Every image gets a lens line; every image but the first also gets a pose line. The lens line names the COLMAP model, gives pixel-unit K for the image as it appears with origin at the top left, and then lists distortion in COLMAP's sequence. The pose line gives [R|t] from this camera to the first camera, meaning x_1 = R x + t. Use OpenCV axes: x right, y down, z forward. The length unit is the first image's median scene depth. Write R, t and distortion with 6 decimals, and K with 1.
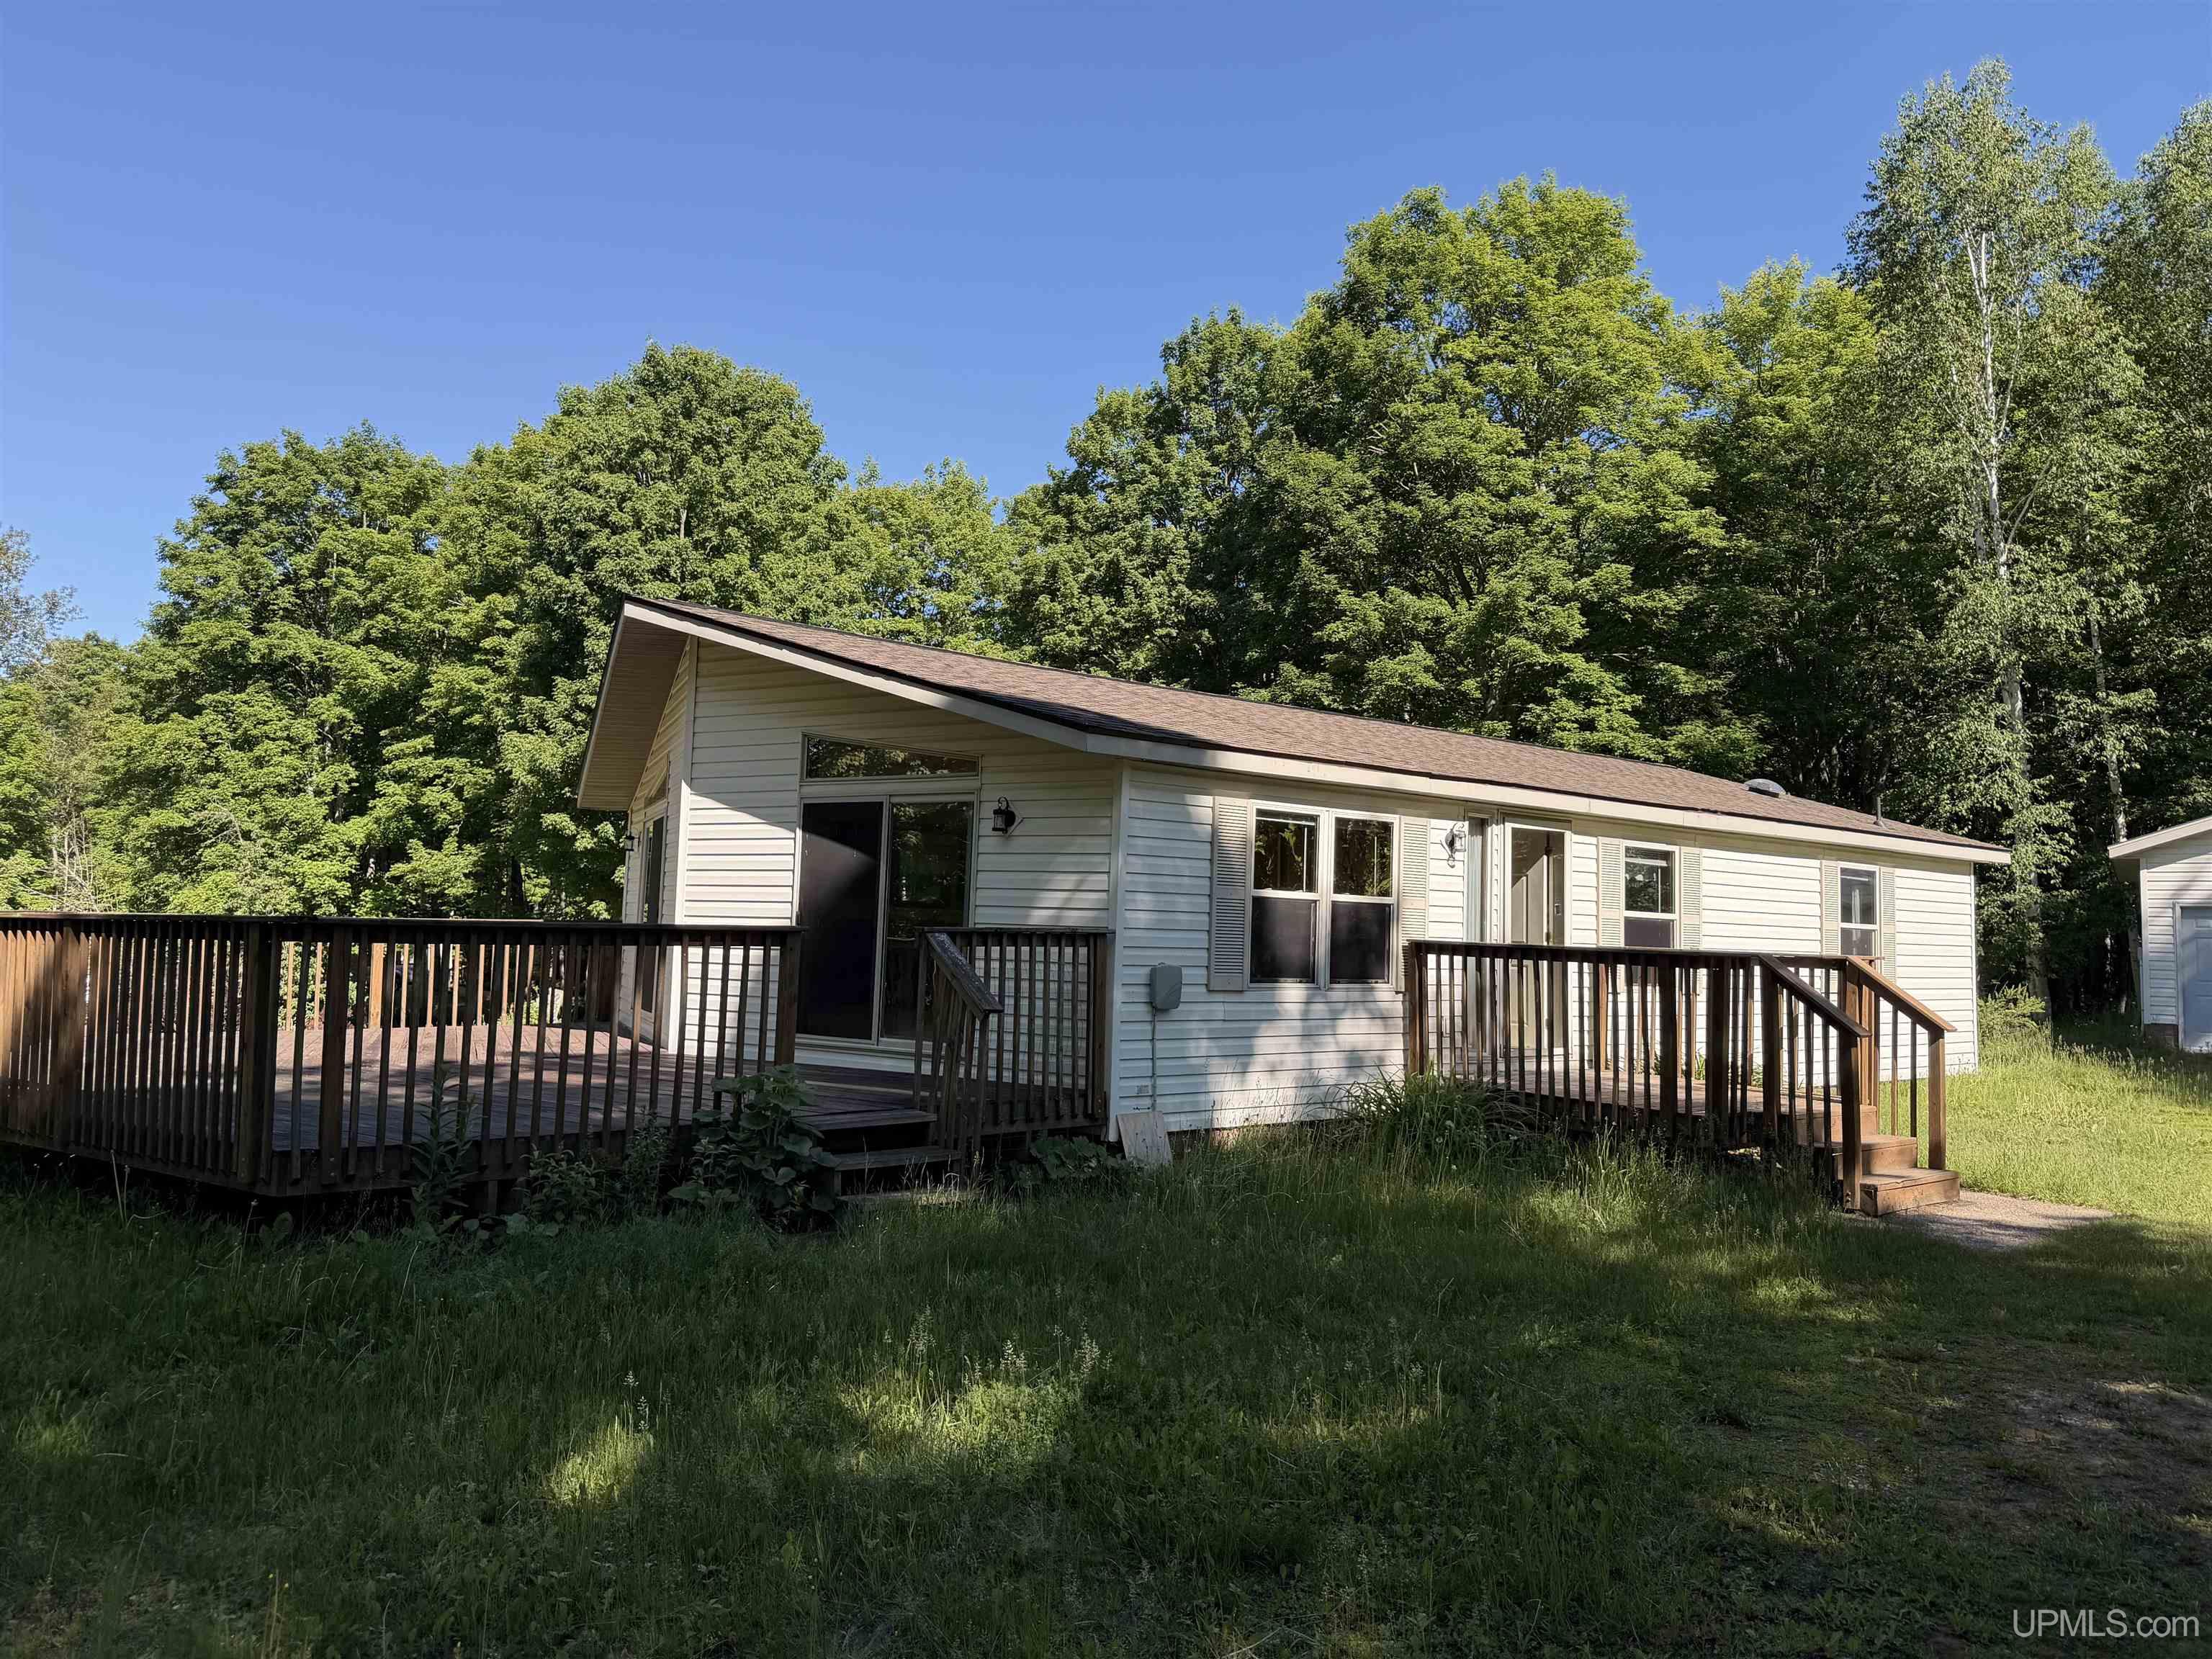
lens RADIAL K [[1553.1, 0, 1071.5], [0, 1553.1, 829.3], [0, 0, 1]] dist [0.131012, -0.194896]
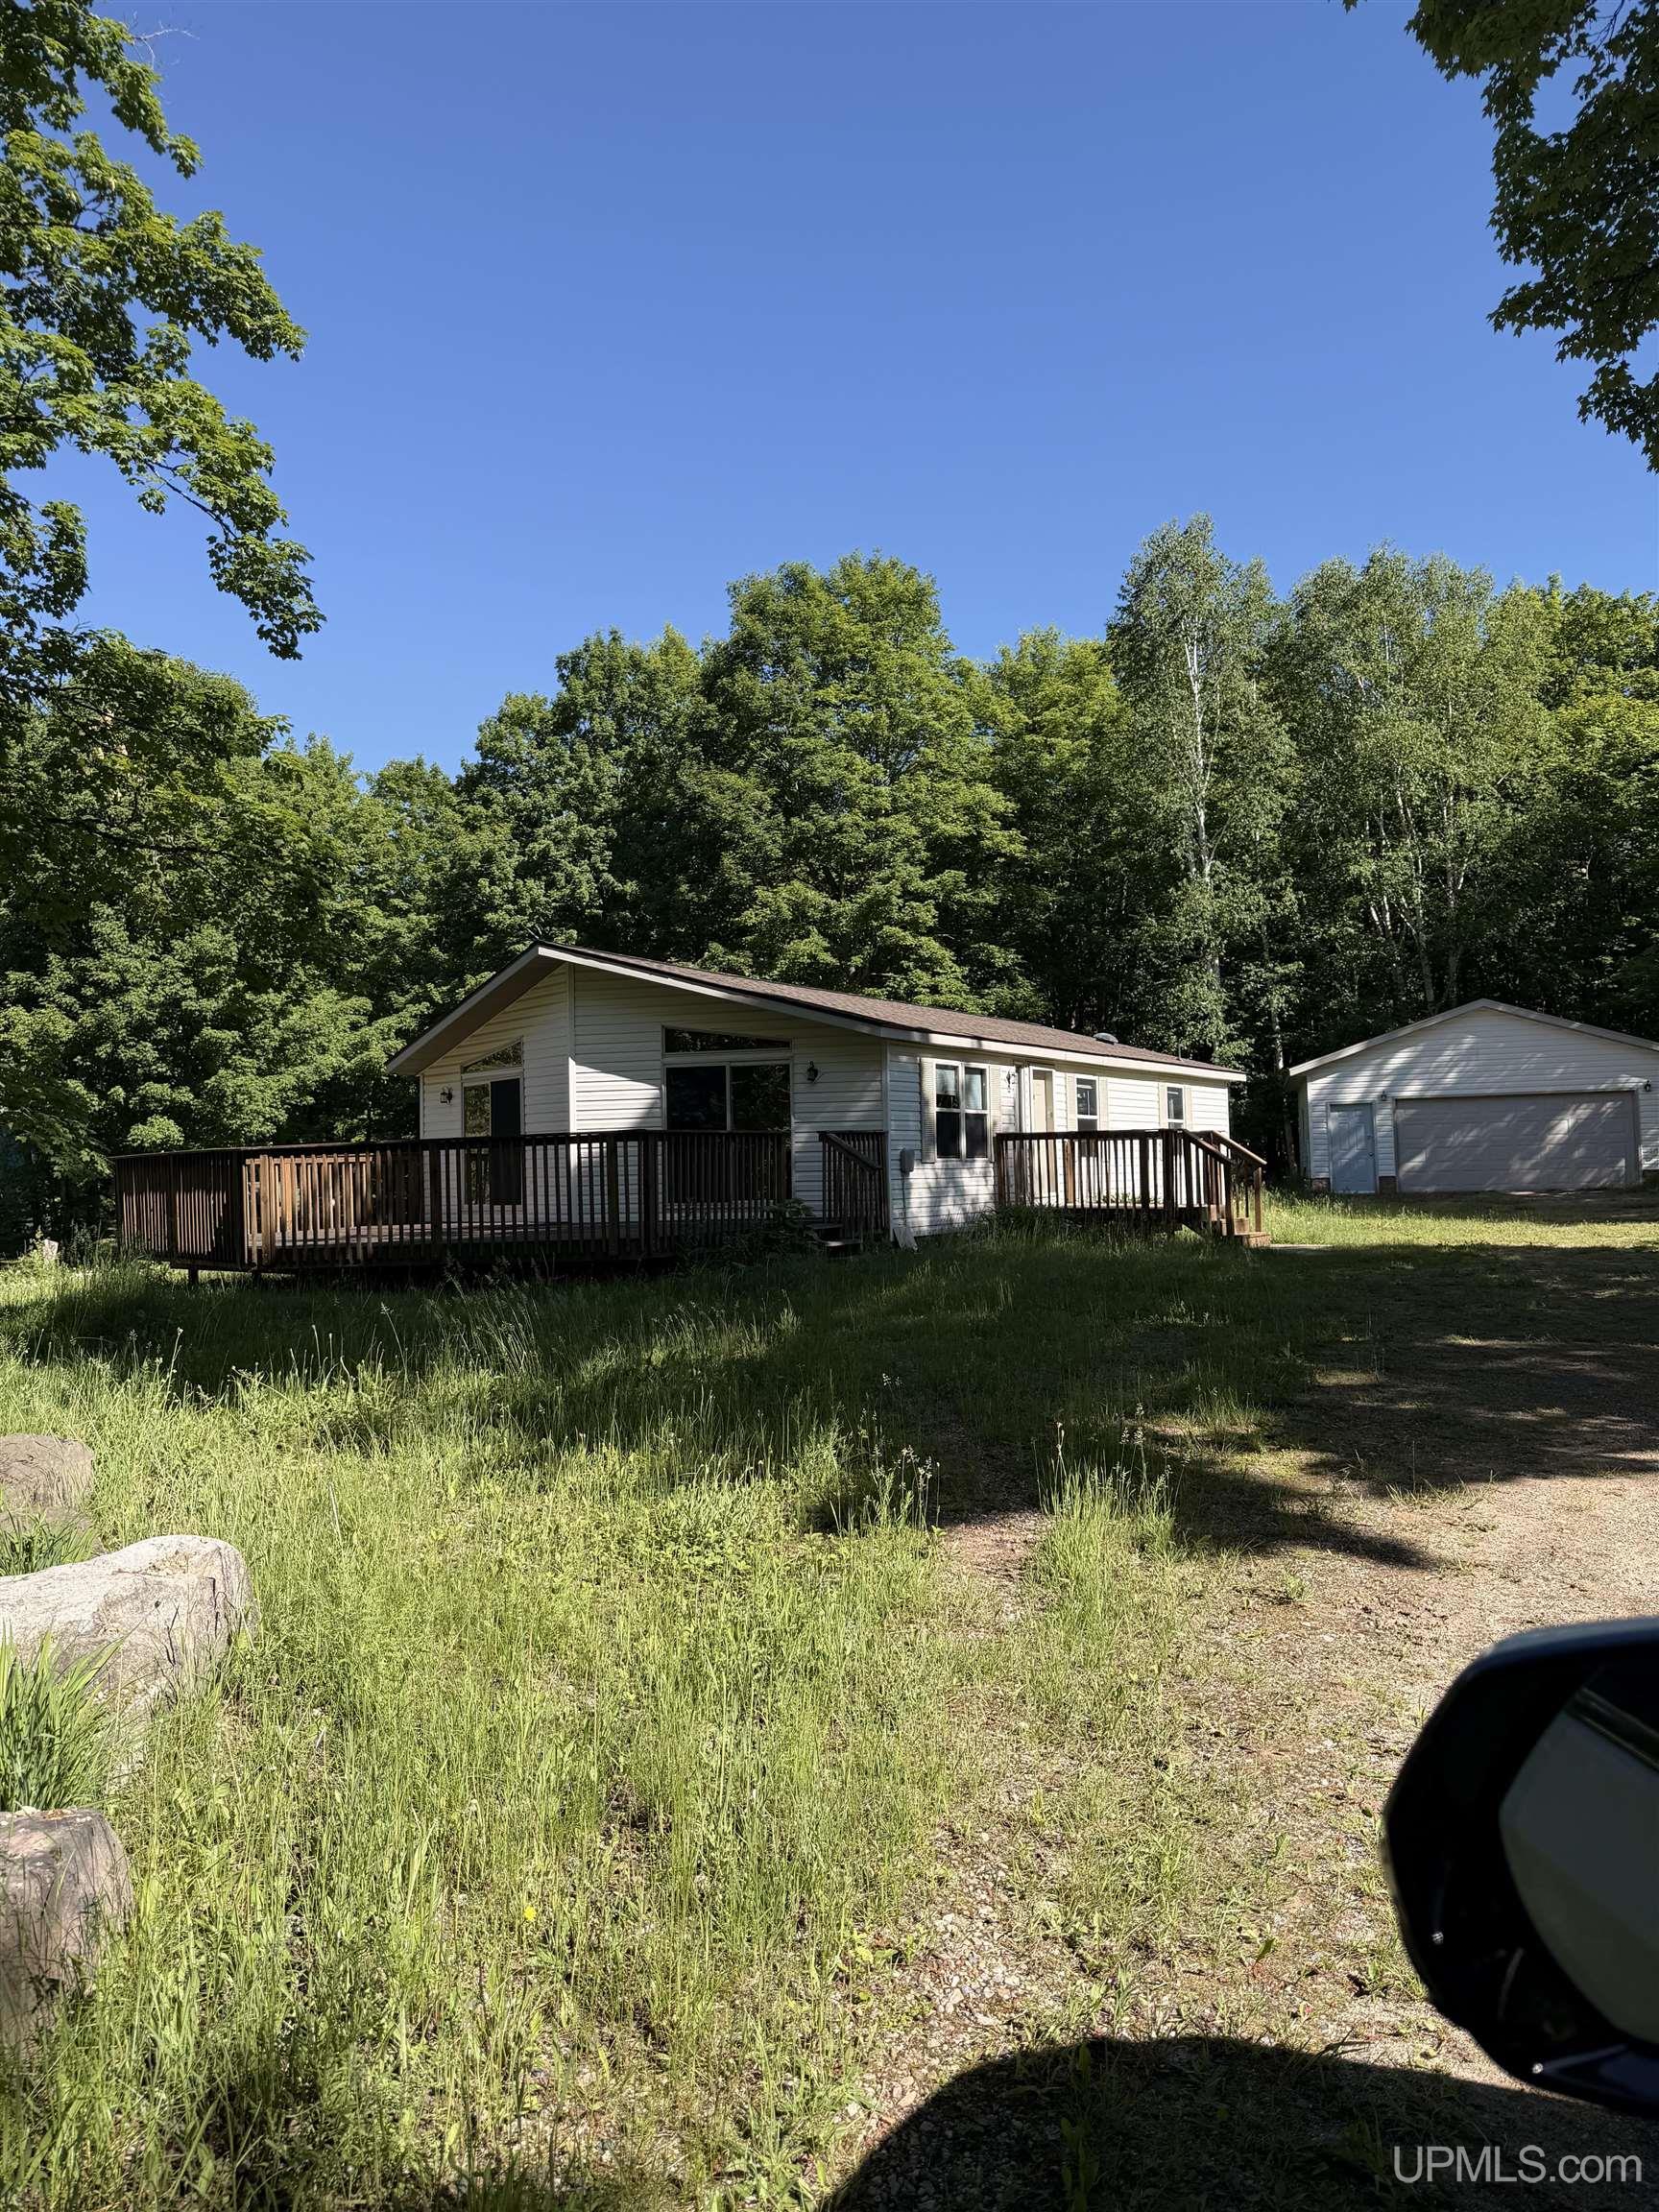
lens RADIAL K [[1553.1, 0, 817.3], [0, 1553.1, 1119.5], [0, 0, 1]] dist [0.131012, -0.194896]
pose [[0.951358, -0.038180, 0.305712, -0.171631], [0.029480, 0.999020, 0.033026, -0.003324], [-0.306673, -0.022407, 0.951551, -0.221461]]
